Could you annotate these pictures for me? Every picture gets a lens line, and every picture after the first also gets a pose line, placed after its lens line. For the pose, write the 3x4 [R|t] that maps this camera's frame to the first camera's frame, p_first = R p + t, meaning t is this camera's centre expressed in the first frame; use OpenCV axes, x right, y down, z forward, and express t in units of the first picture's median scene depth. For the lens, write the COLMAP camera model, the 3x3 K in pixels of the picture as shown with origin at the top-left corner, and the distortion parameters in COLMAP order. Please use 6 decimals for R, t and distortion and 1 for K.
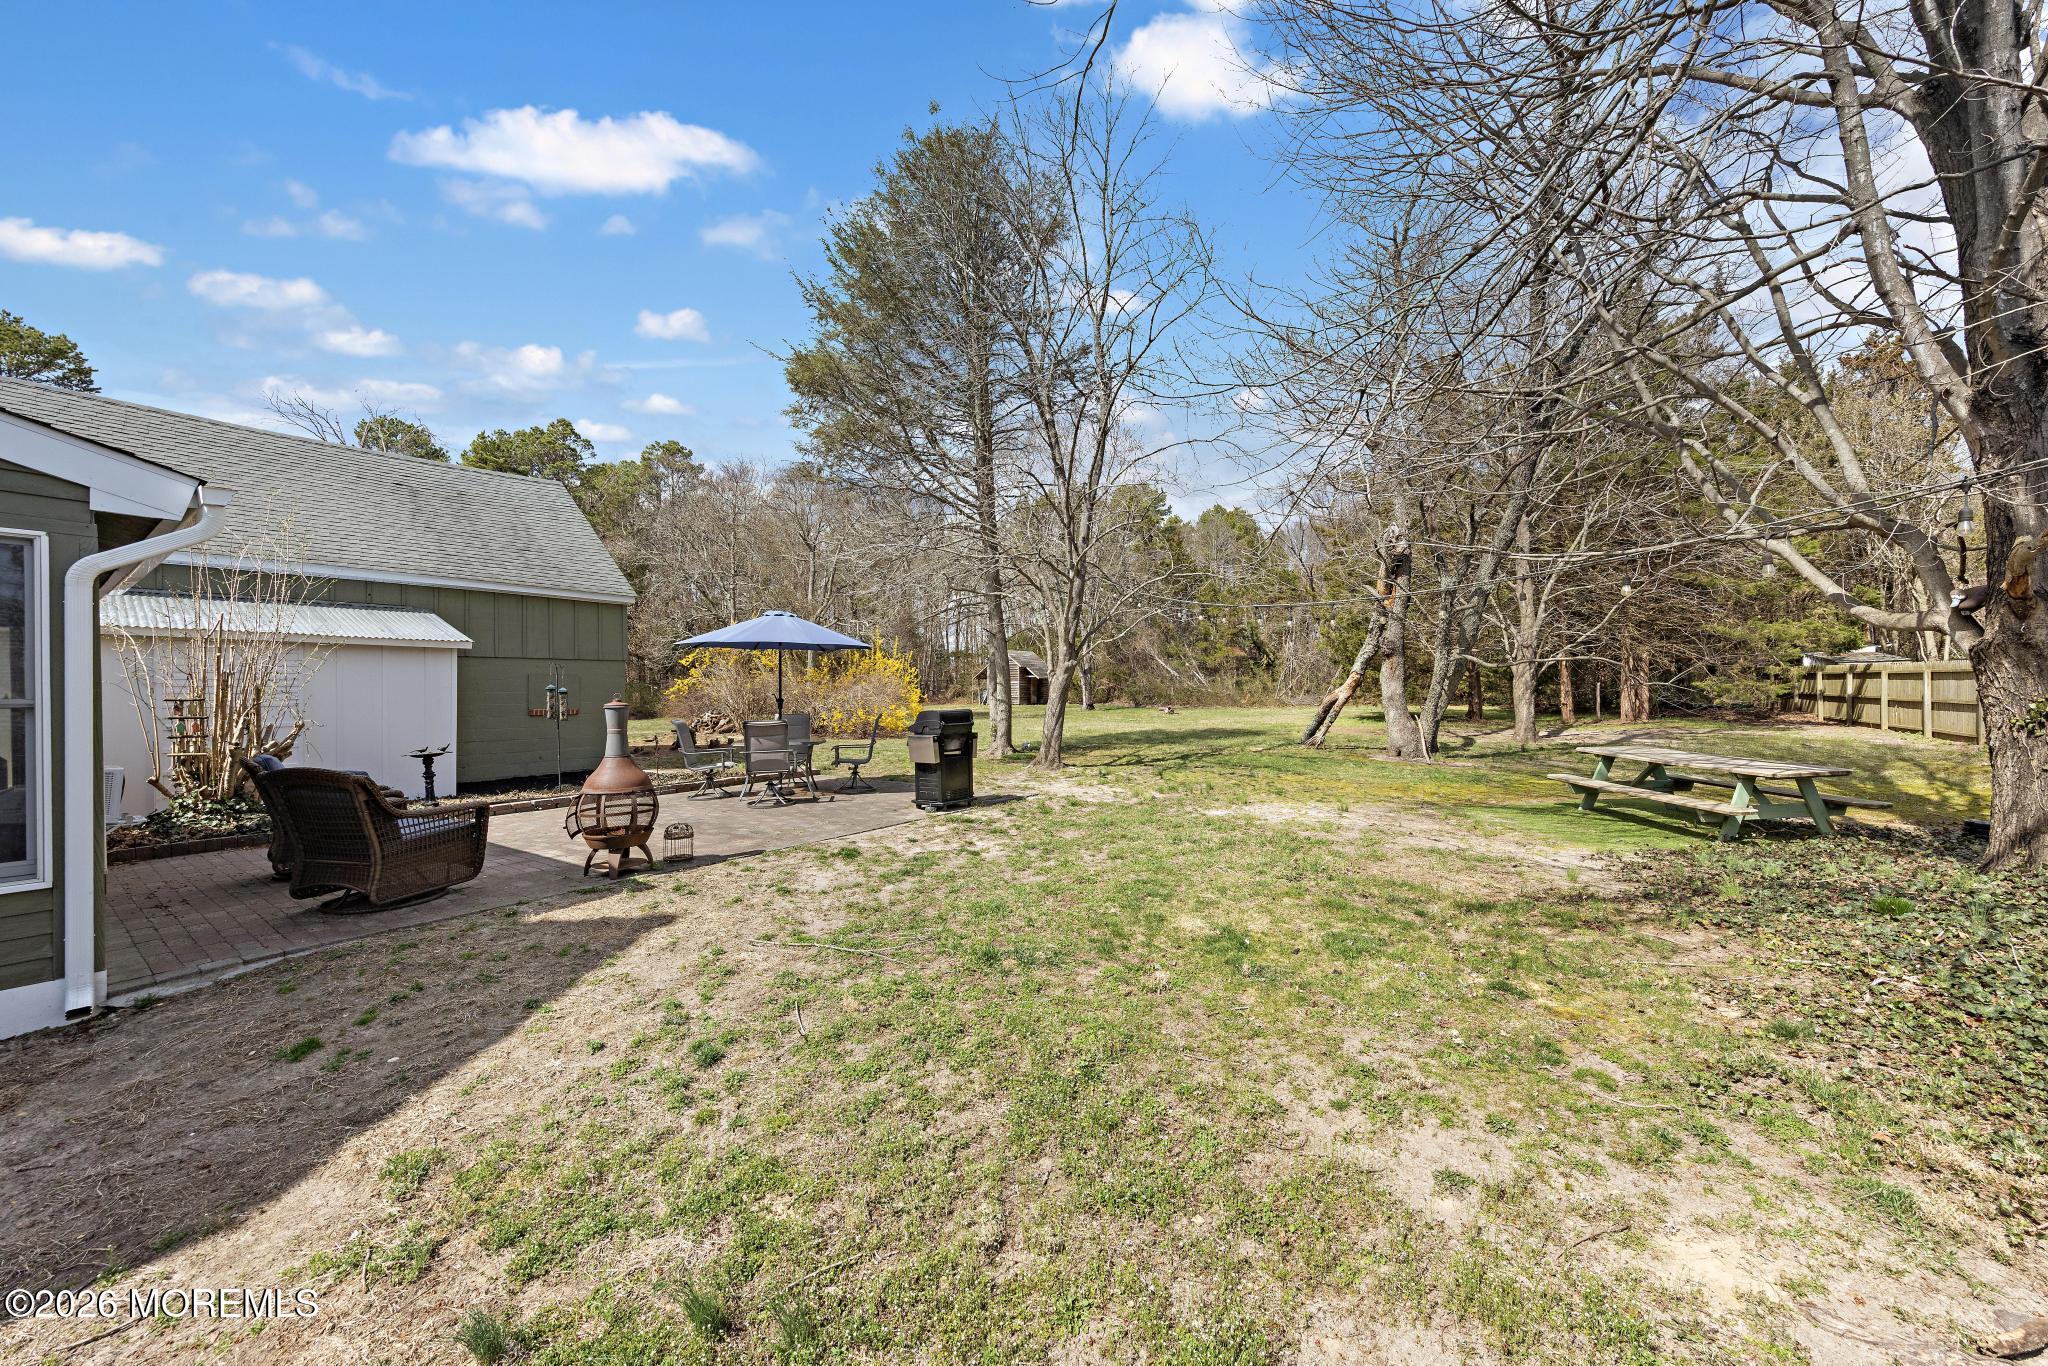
lens RADIAL K [[727.7, 0, 1037.6], [0, 727.7, 688.9], [0, 0, 1]] dist [0.001425, 0.000173]
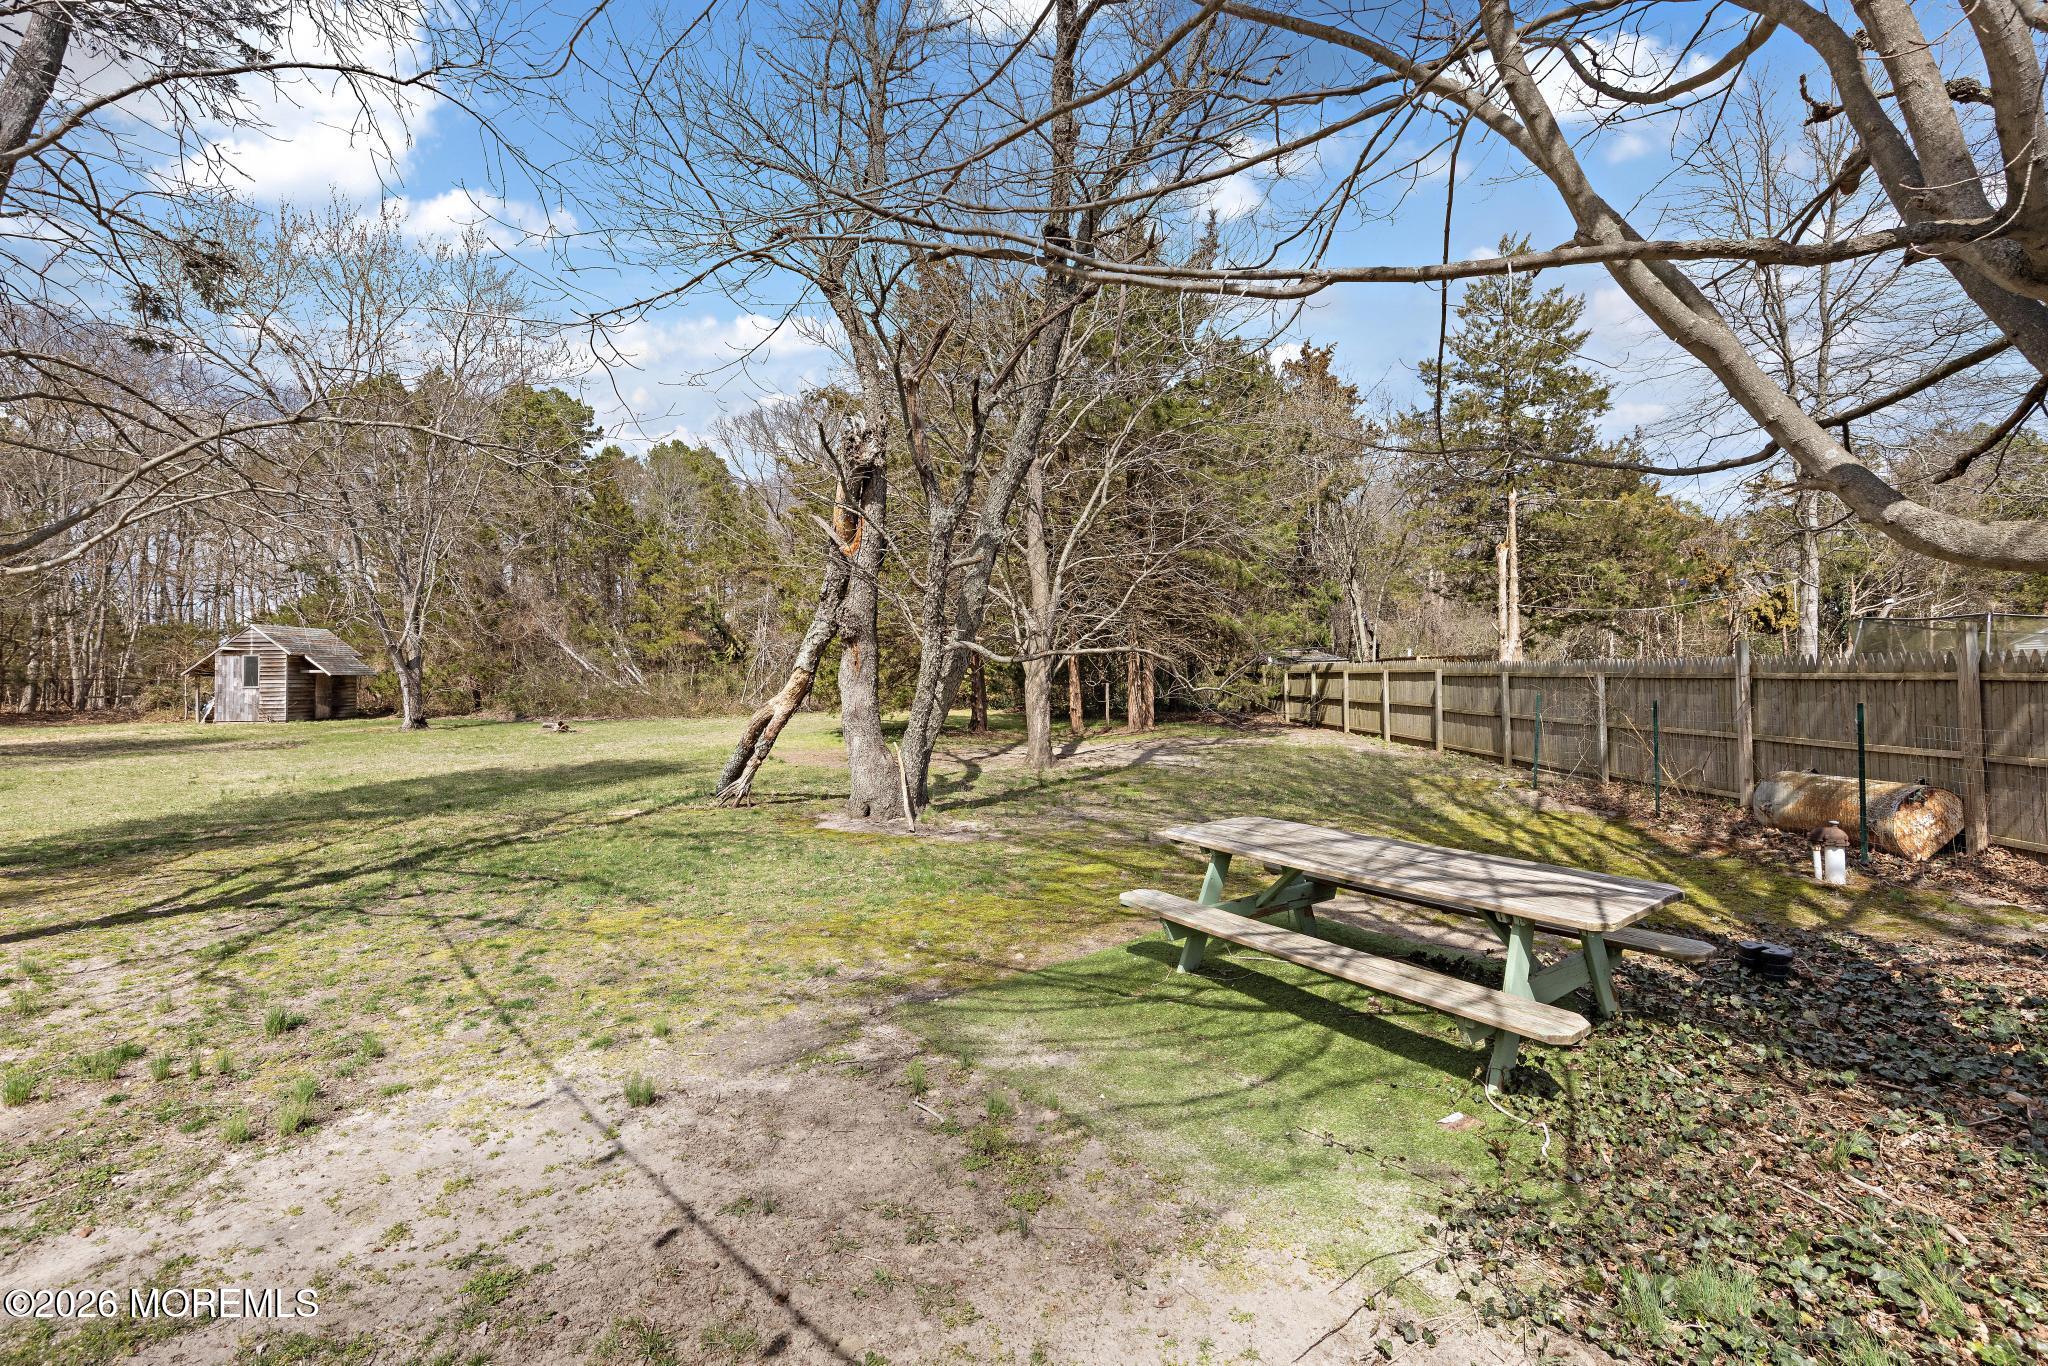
lens RADIAL K [[876.8, 0, 1024.0], [0, 876.8, 683.0], [0, 0, 1]] dist [-0.000753, -0.000096]
pose [[0.828598, -0.002625, 0.559838, 0.166945], [0.005106, 0.999983, -0.002869, -0.007408], [-0.559821, 0.005236, 0.828597, 0.281883]]
